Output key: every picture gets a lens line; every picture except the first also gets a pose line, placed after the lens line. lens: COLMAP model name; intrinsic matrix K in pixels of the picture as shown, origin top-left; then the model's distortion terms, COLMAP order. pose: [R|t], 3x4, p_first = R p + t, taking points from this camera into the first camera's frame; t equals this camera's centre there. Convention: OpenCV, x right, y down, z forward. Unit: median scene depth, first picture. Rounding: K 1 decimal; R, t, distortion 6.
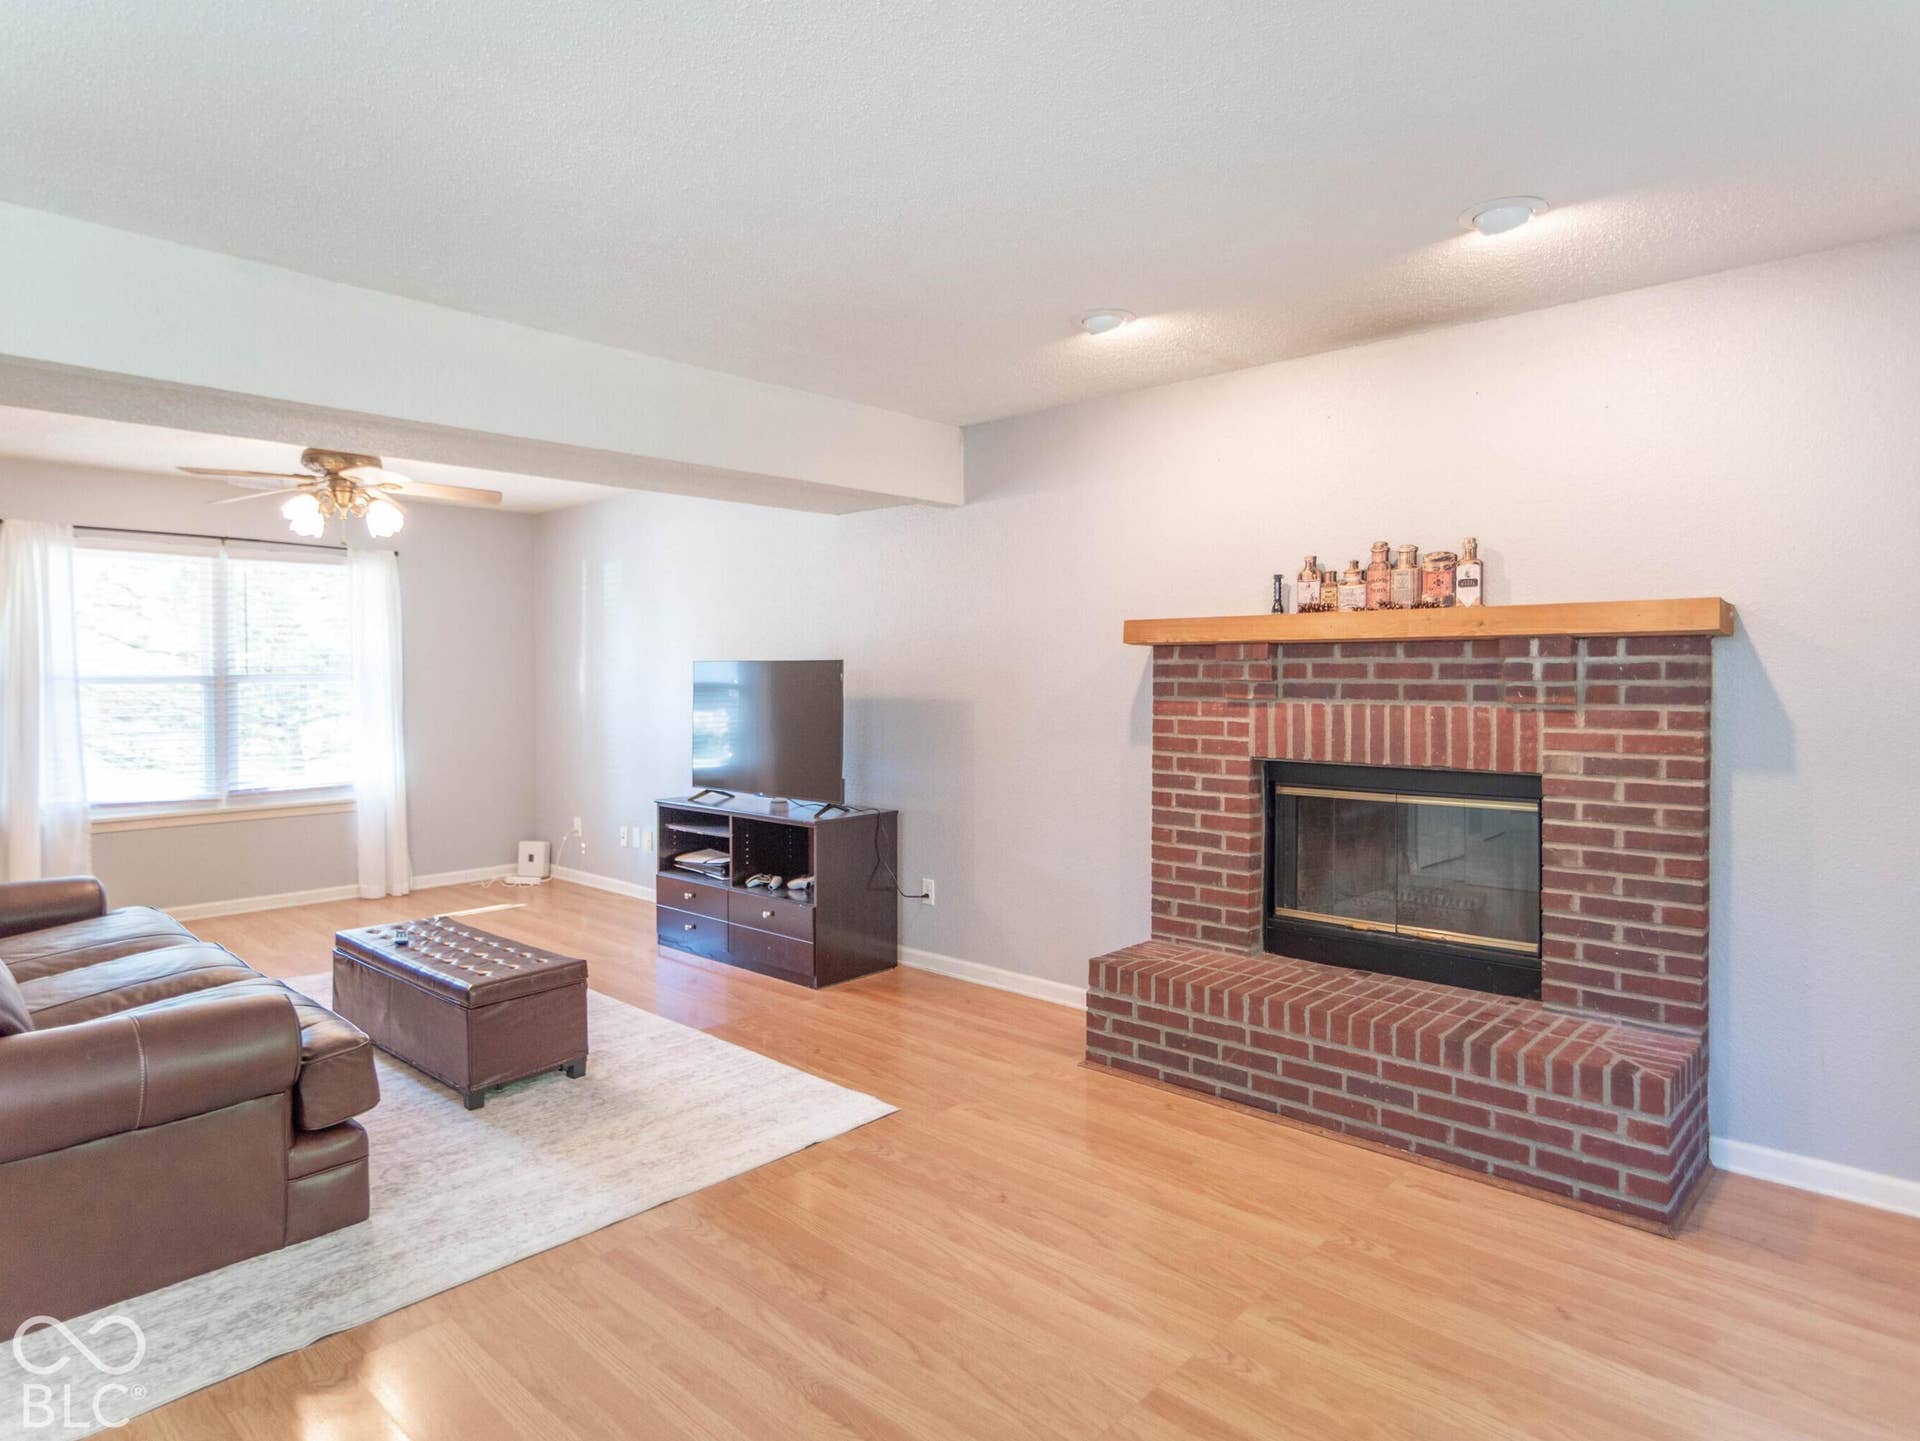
lens RADIAL K [[1127.5, 0, 960.5], [0, 1127.5, 705.8], [0, 0, 1]] dist [-0.023288, -0.000290]
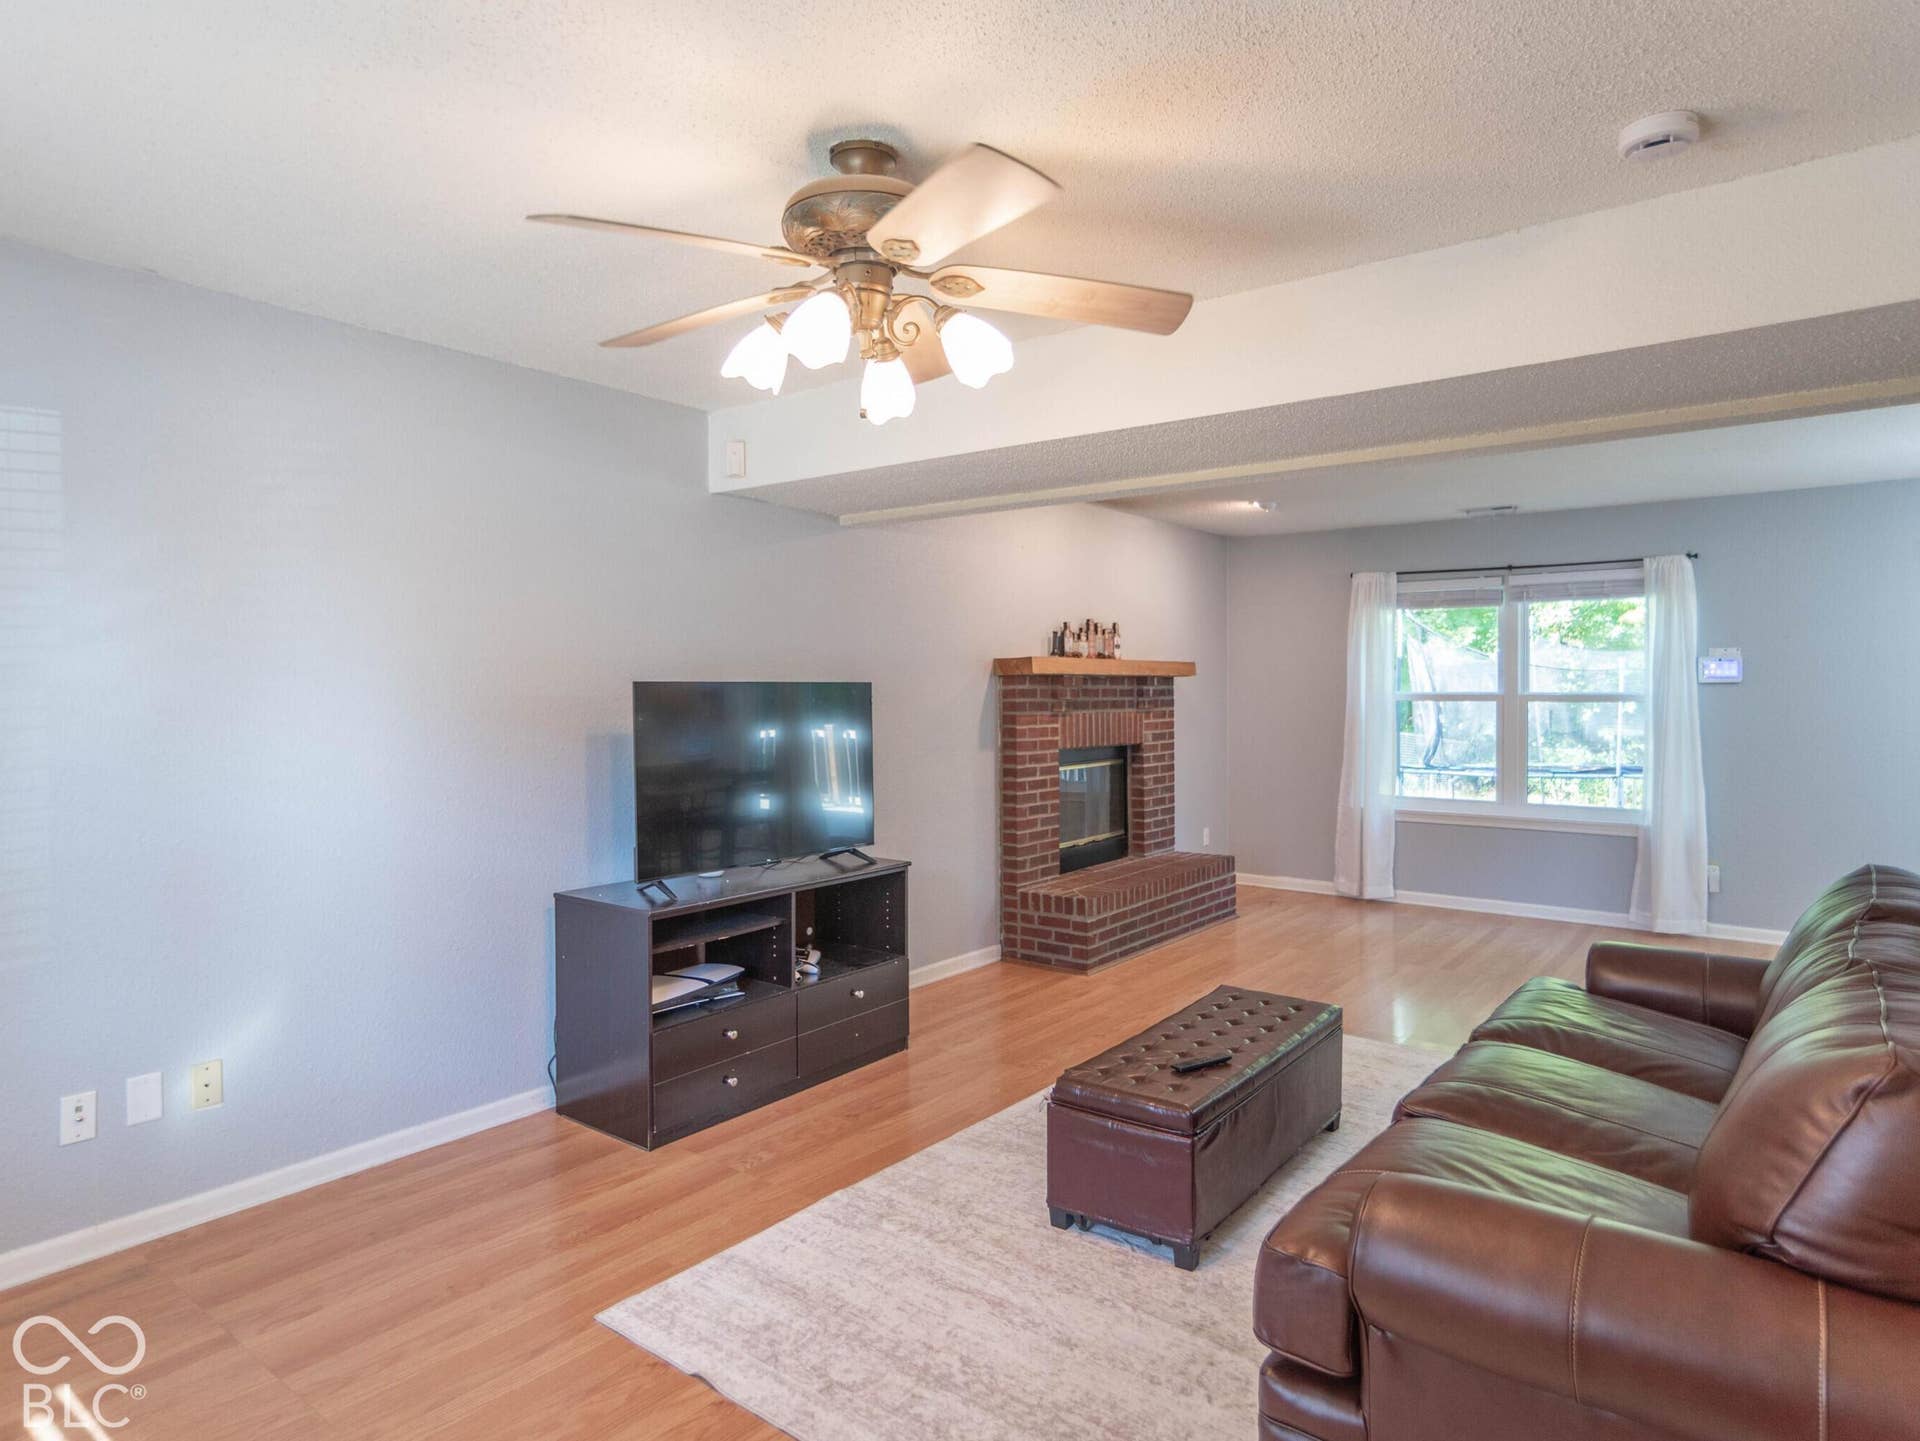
lens RADIAL K [[1127.5, 0, 960.1], [0, 1127.5, 718.1], [0, 0, 1]] dist [-0.023288, -0.000290]
pose [[-0.087023, -0.024595, 0.995903, -1.257918], [0.030436, 0.999163, 0.027335, -0.042960], [-0.995741, 0.032690, -0.086202, 1.264910]]
